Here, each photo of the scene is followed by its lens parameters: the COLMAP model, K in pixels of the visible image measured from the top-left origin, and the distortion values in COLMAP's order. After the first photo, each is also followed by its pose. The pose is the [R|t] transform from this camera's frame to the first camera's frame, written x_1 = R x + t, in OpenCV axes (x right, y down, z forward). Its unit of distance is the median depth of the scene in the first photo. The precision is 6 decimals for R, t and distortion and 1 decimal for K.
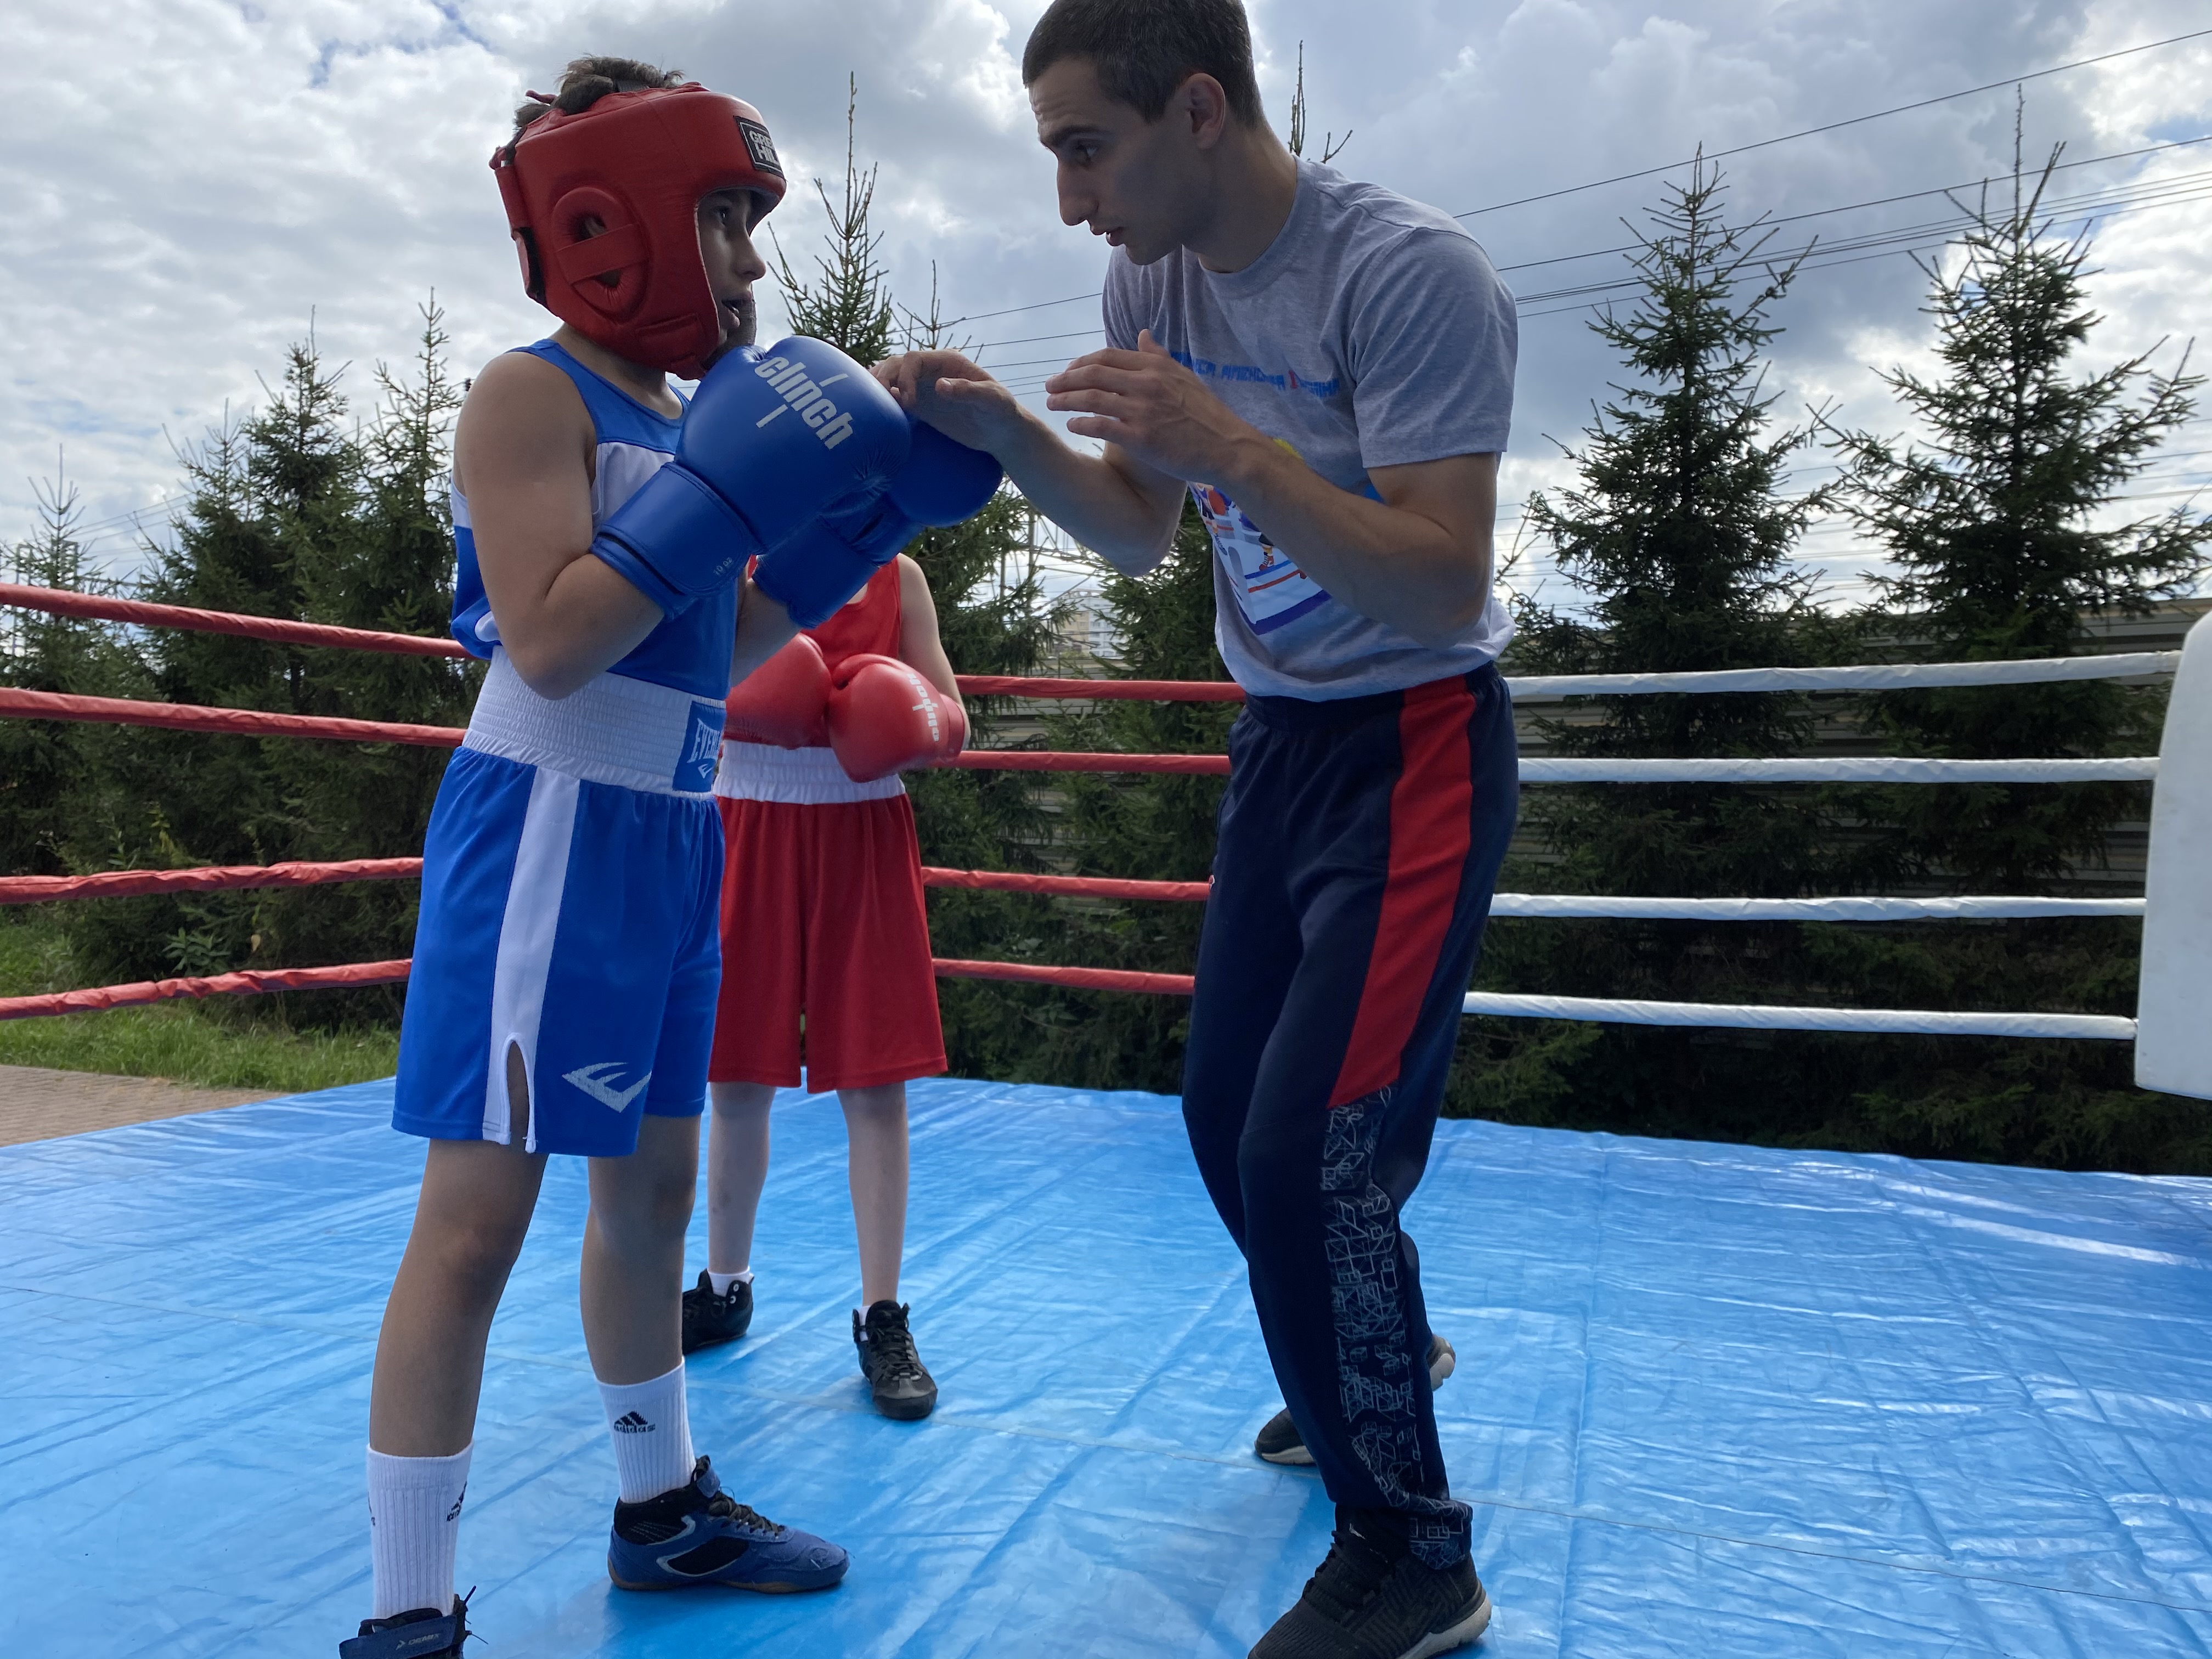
lens RADIAL K [[1682.6, 0, 1095.4], [0, 1682.6, 800.5], [0, 0, 1]] dist [0.028337, -0.018984]
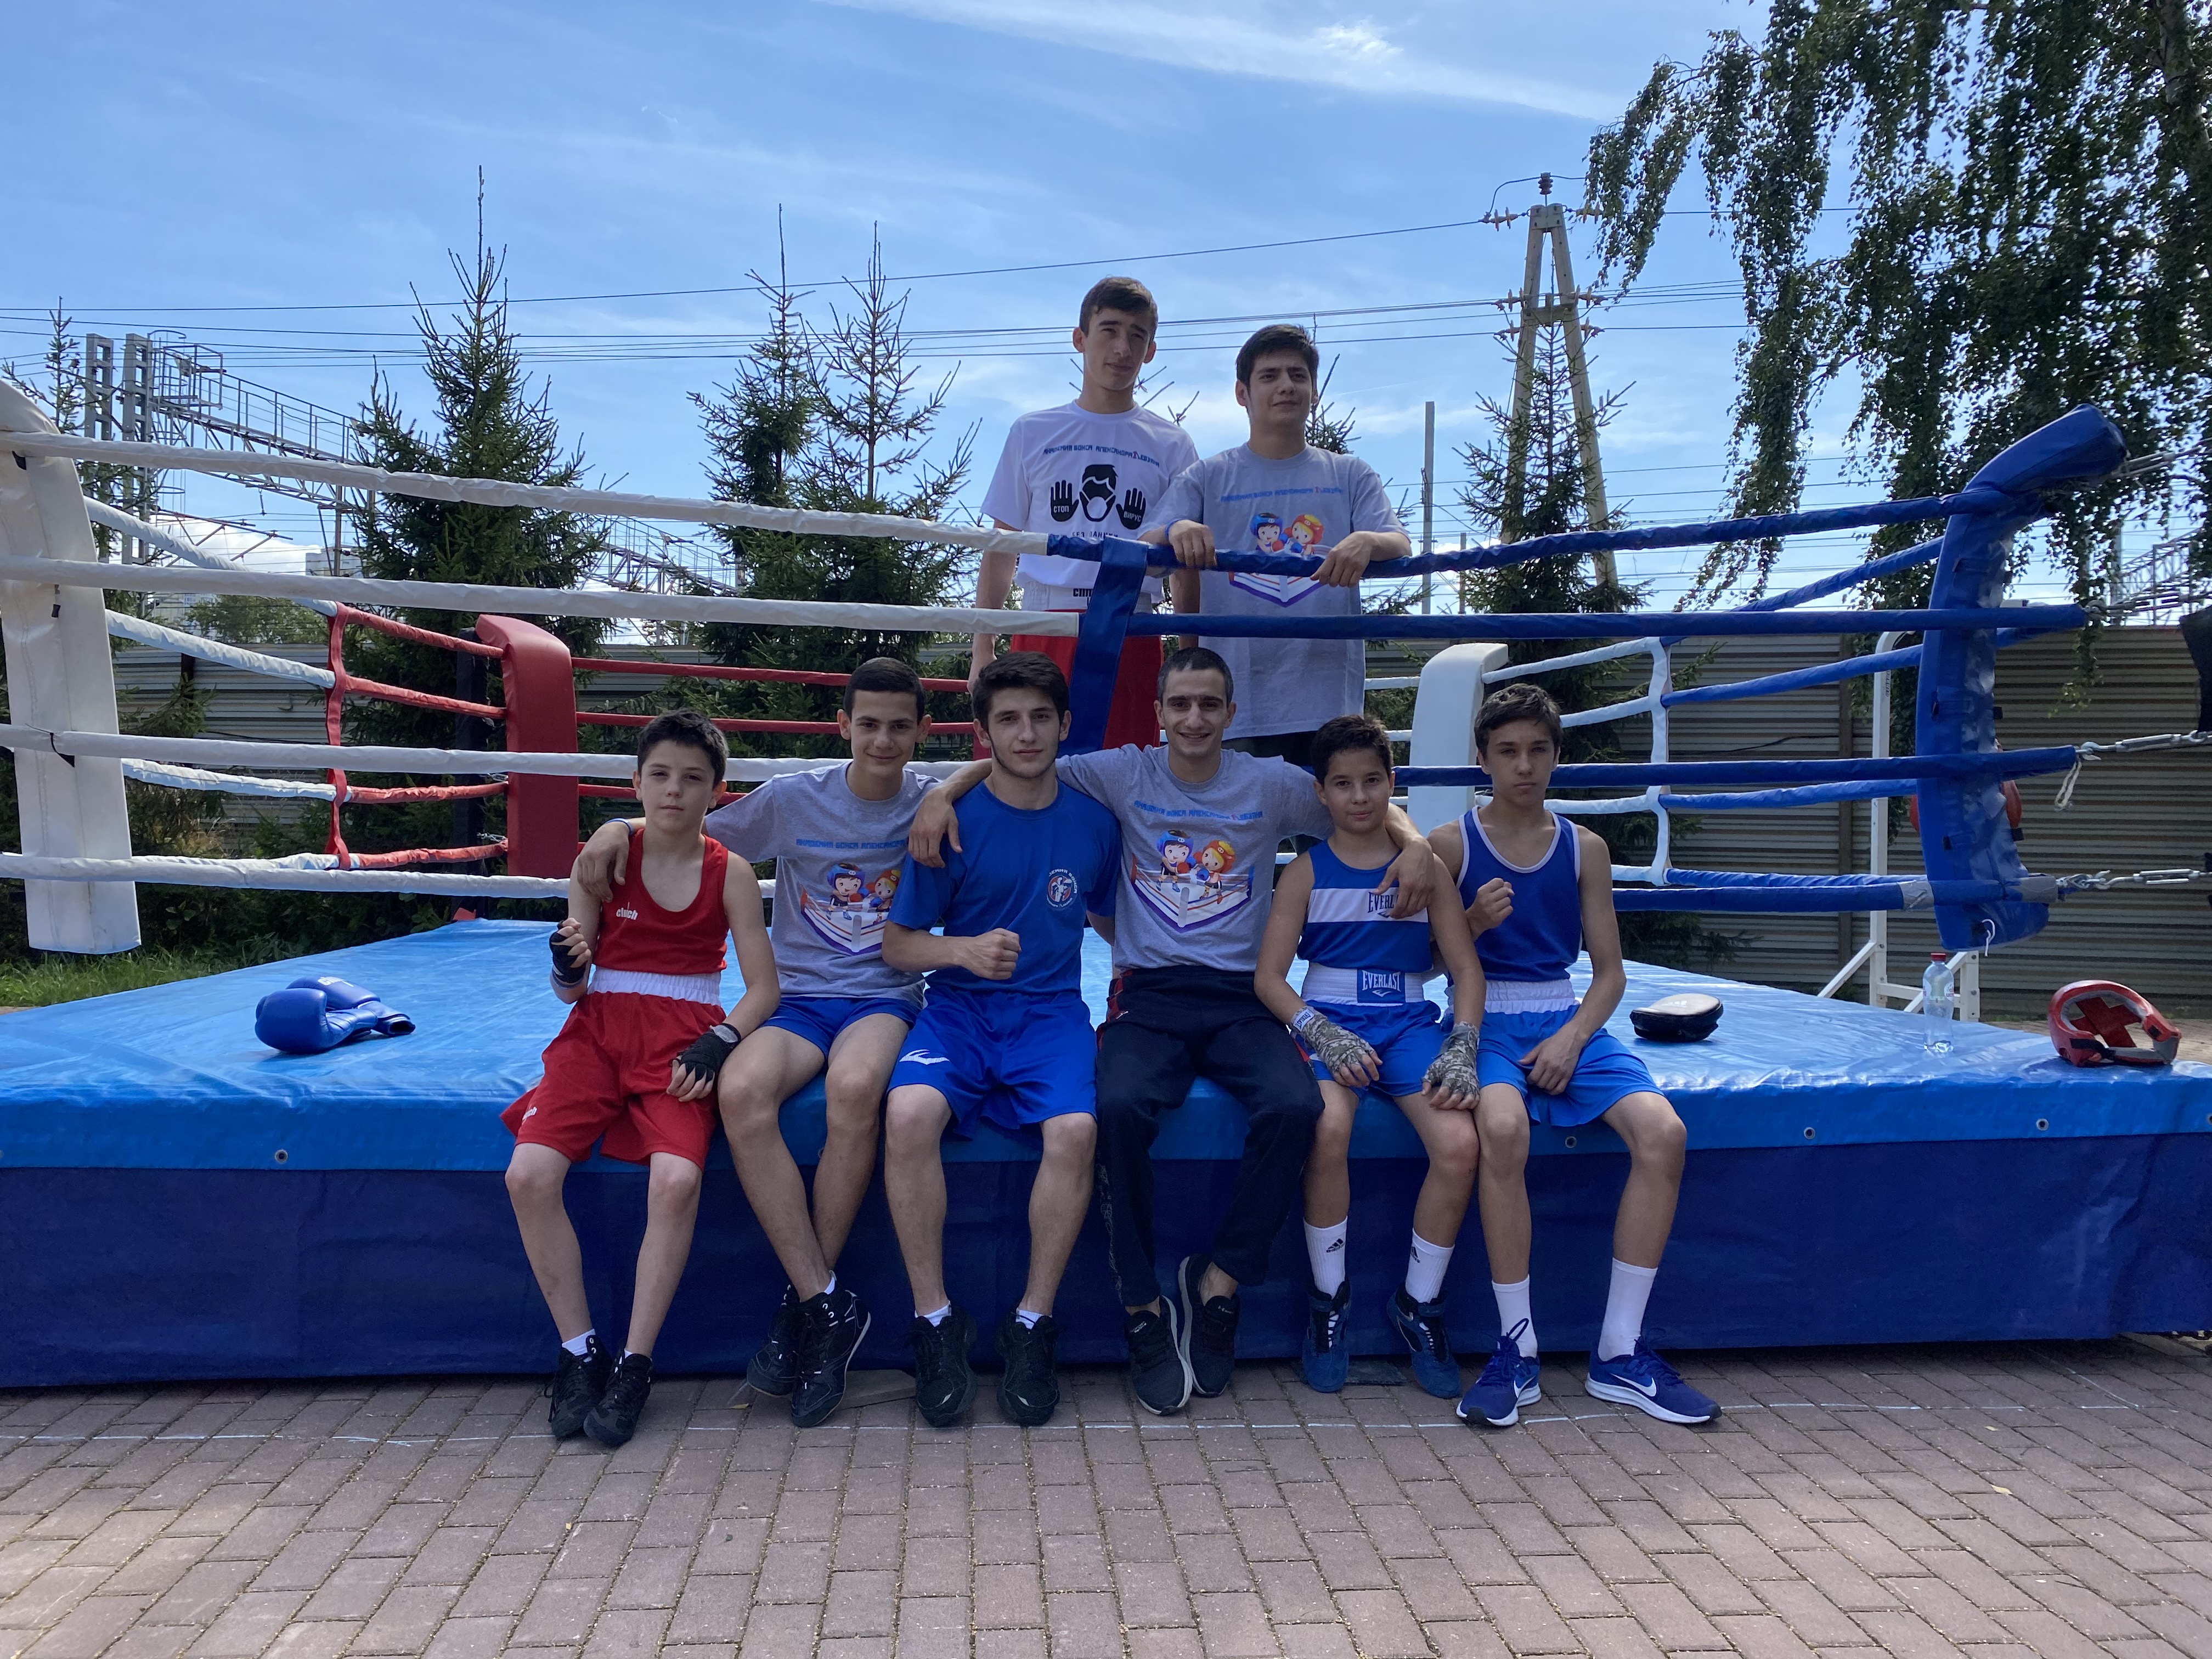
lens RADIAL K [[1682.6, 0, 1126.7], [0, 1682.6, 820.0], [0, 0, 1]] dist [0.028337, -0.018984]
pose [[0.906412, -0.013577, 0.422176, -0.288226], [0.004437, 0.999734, 0.022626, 0.019203], [-0.422371, -0.018635, 0.906231, -0.368854]]
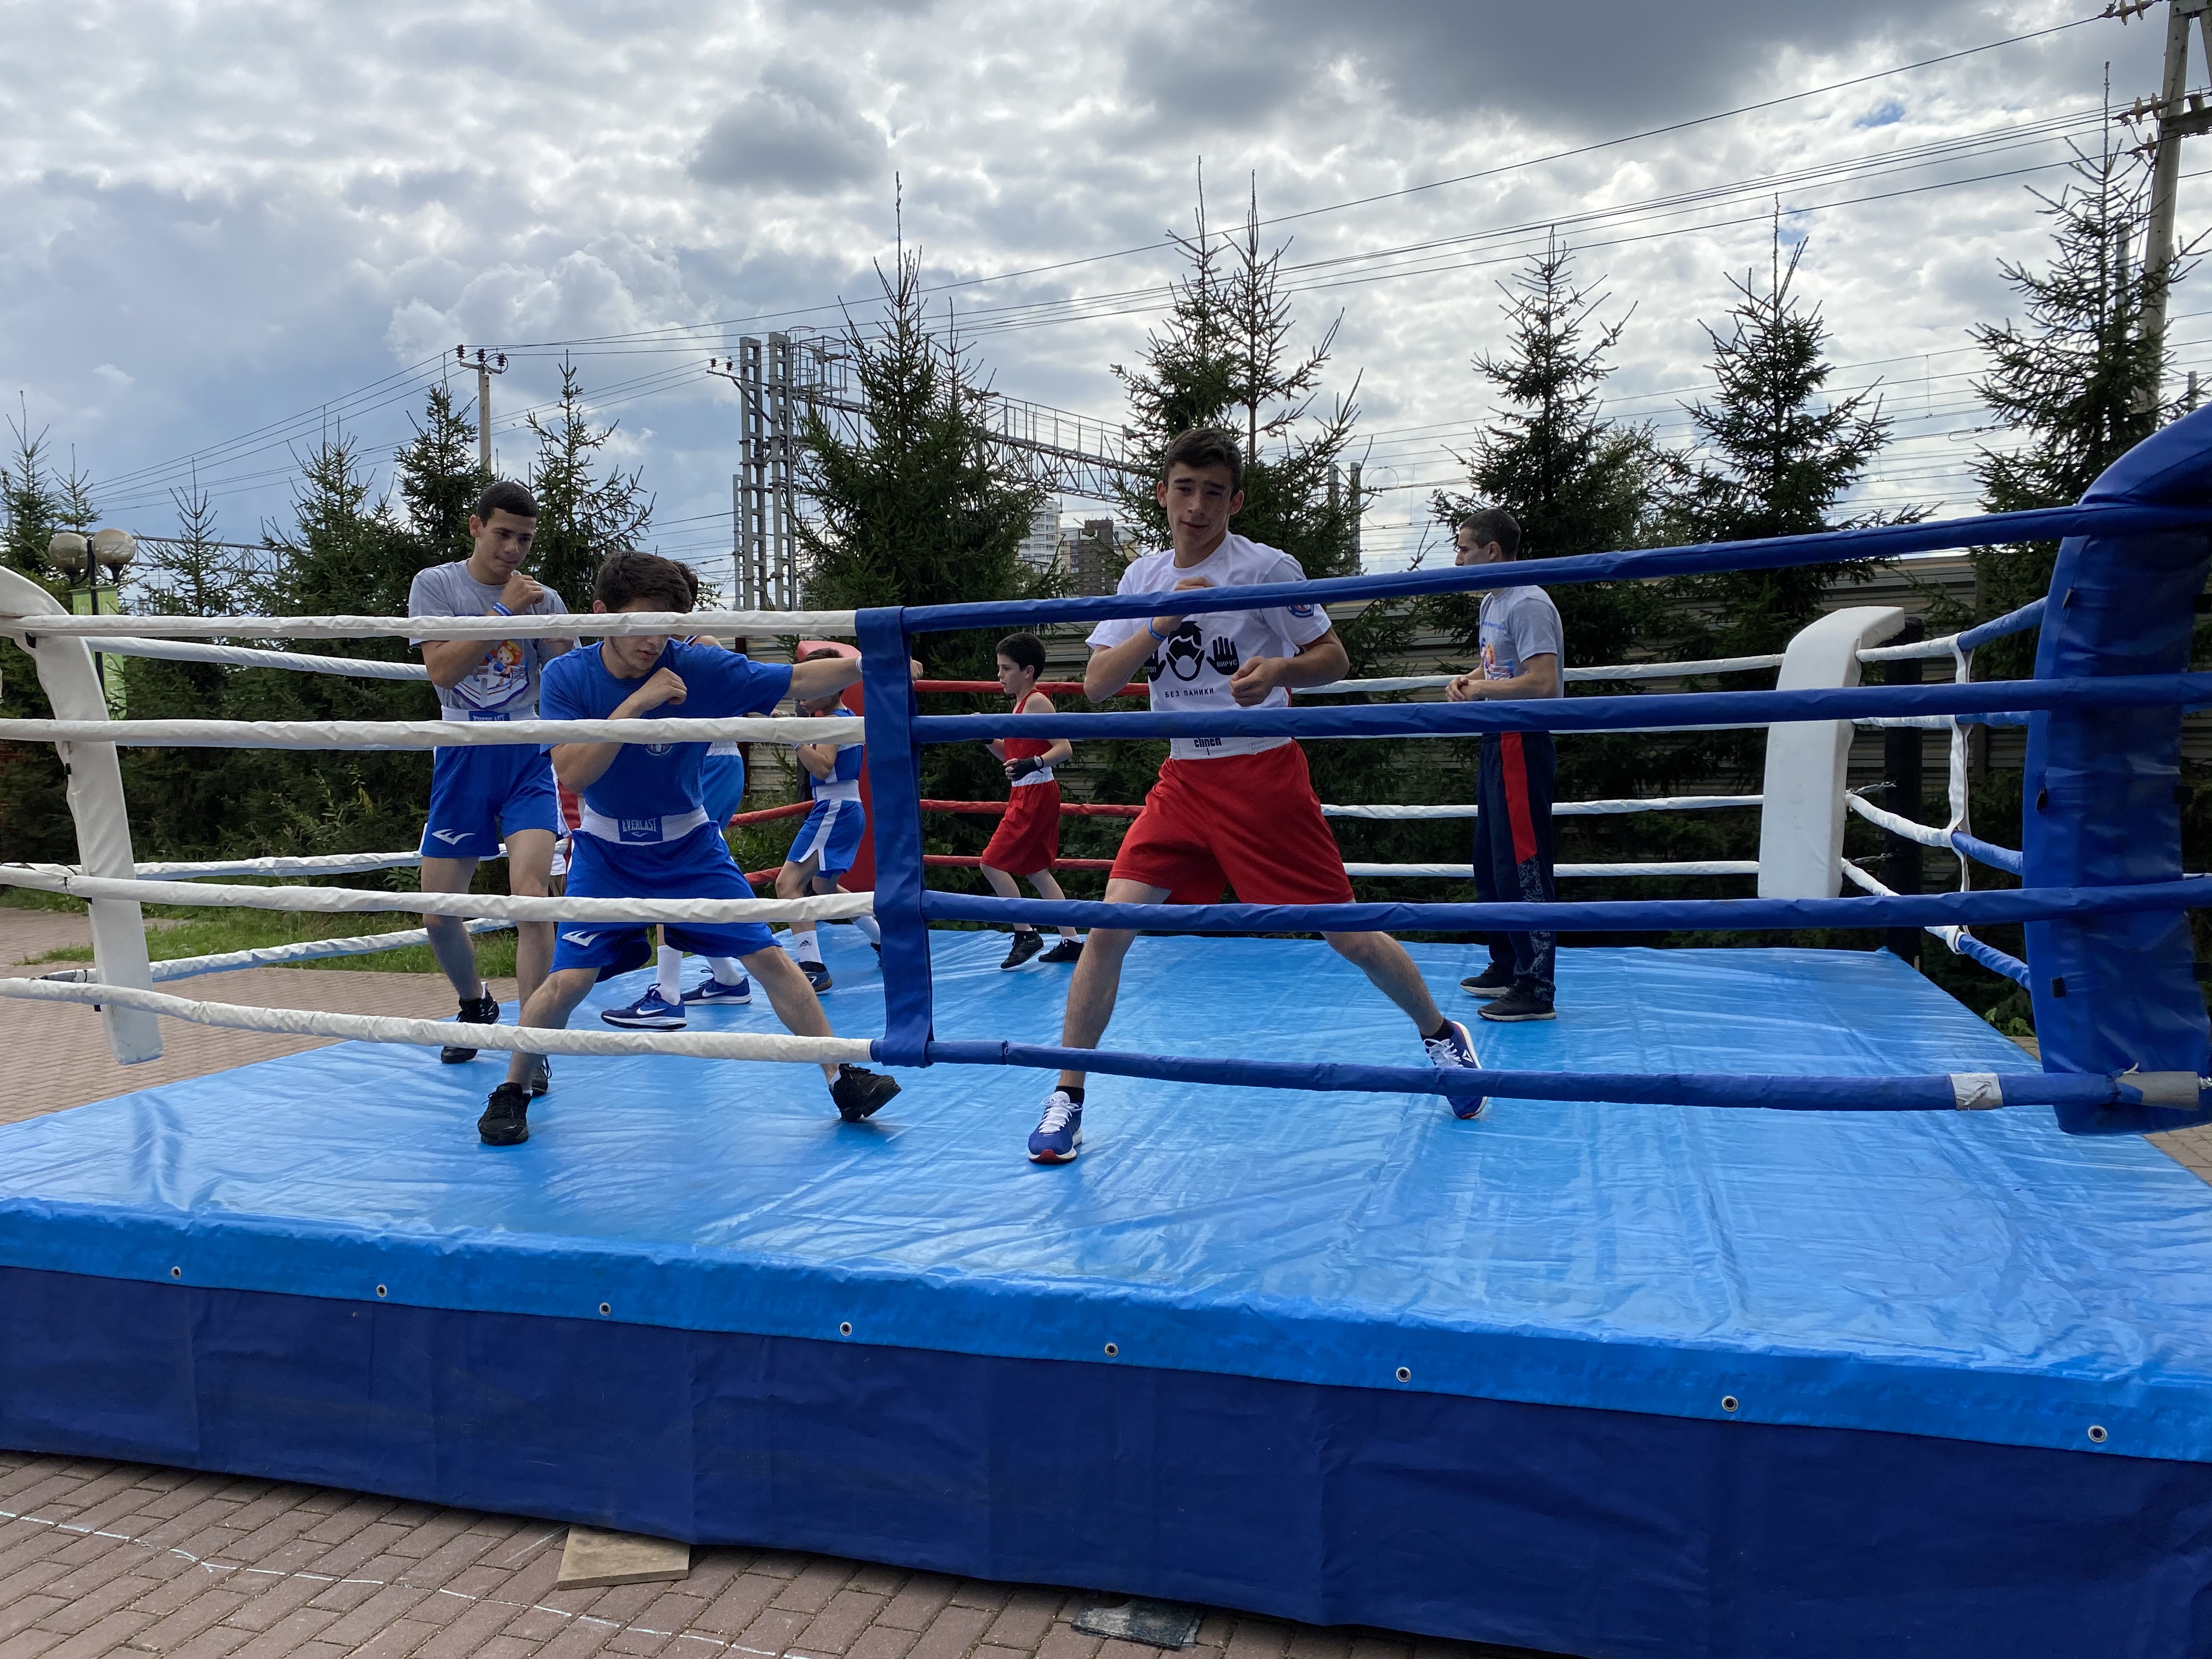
lens RADIAL K [[1682.6, 0, 1100.8], [0, 1682.6, 840.3], [0, 0, 1]] dist [0.028337, -0.018984]
pose [[0.998289, -0.041883, 0.040802, -0.075809], [0.038454, 0.995934, 0.081463, -0.032525], [-0.044048, -0.079755, 0.995841, -0.367479]]
